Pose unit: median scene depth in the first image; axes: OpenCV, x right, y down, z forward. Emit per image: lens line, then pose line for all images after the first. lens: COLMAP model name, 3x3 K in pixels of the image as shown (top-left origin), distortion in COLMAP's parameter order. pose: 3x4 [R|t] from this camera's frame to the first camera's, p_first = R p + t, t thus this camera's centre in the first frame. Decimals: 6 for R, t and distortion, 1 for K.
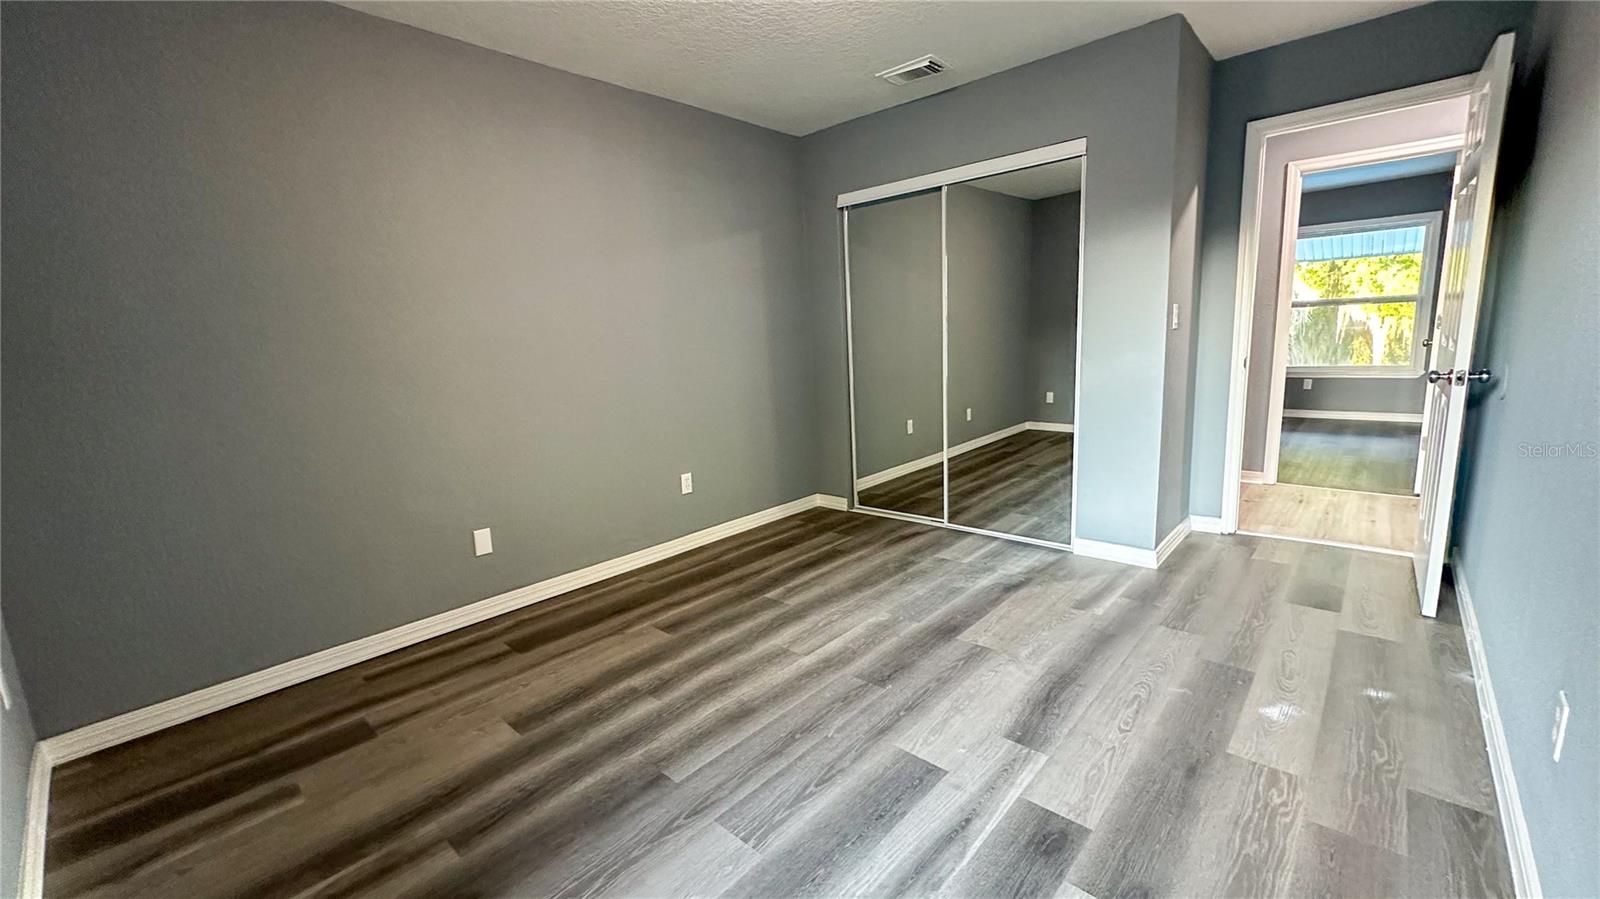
lens RADIAL K [[641.8, 0, 798.9], [0, 641.8, 448.5], [0, 0, 1]] dist [-0.001337, 0.000797]
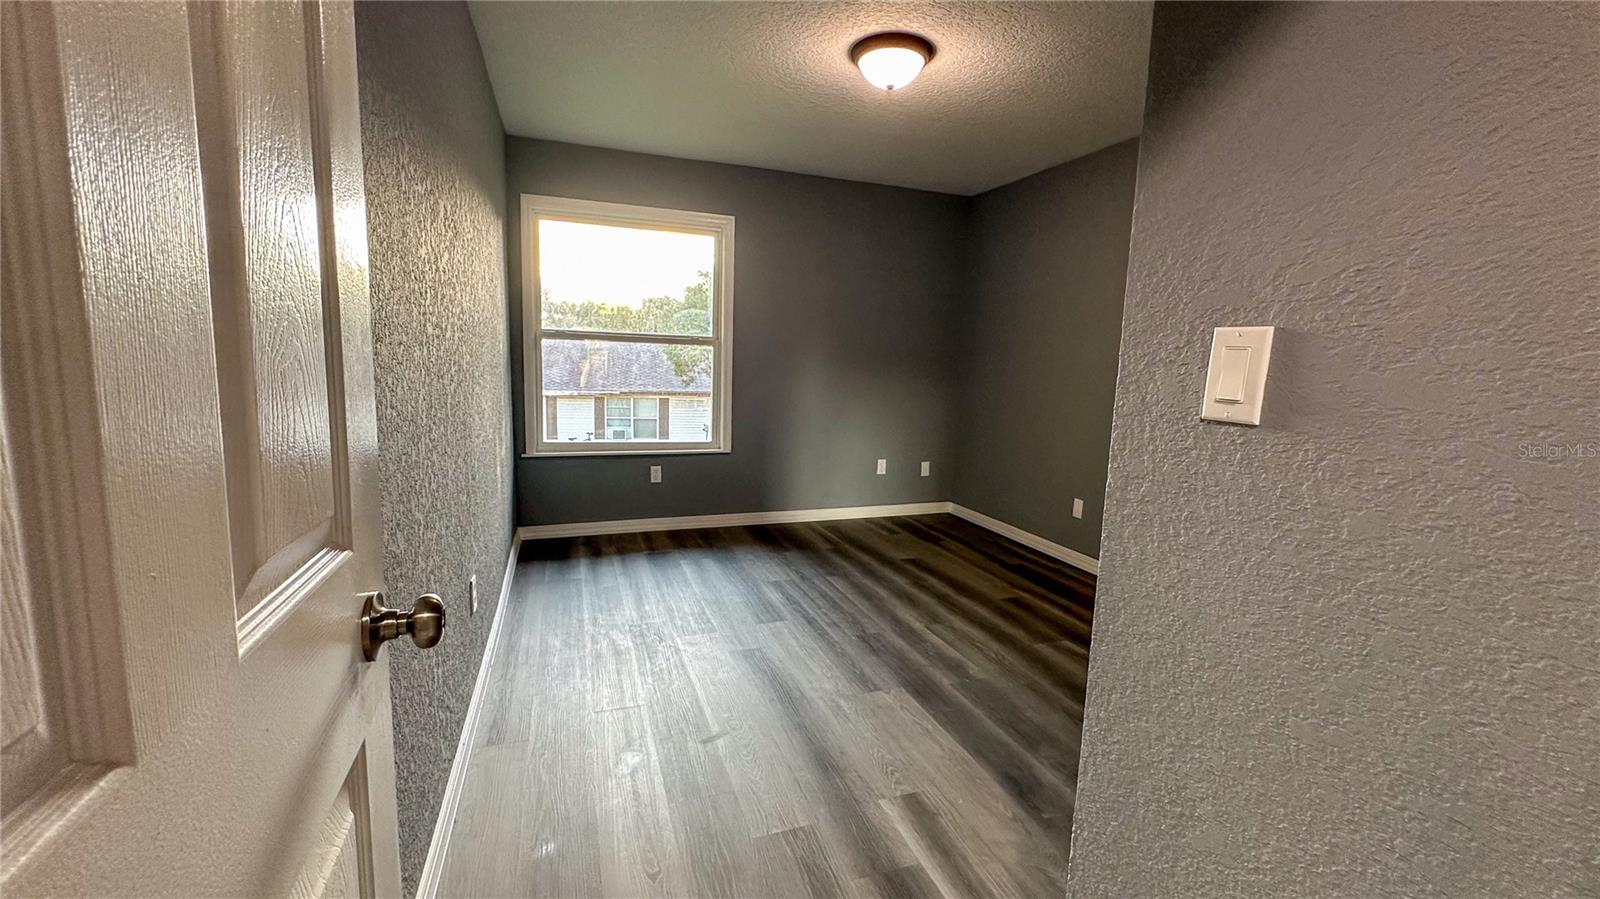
lens RADIAL K [[641.8, 0, 791.7], [0, 641.8, 451.8], [0, 0, 1]] dist [-0.001337, 0.000797]
pose [[-0.476878, 0.156795, -0.864872, 1.163545], [-0.164238, 0.950736, 0.262920, -0.276093], [0.863489, 0.267425, -0.427633, 1.251567]]
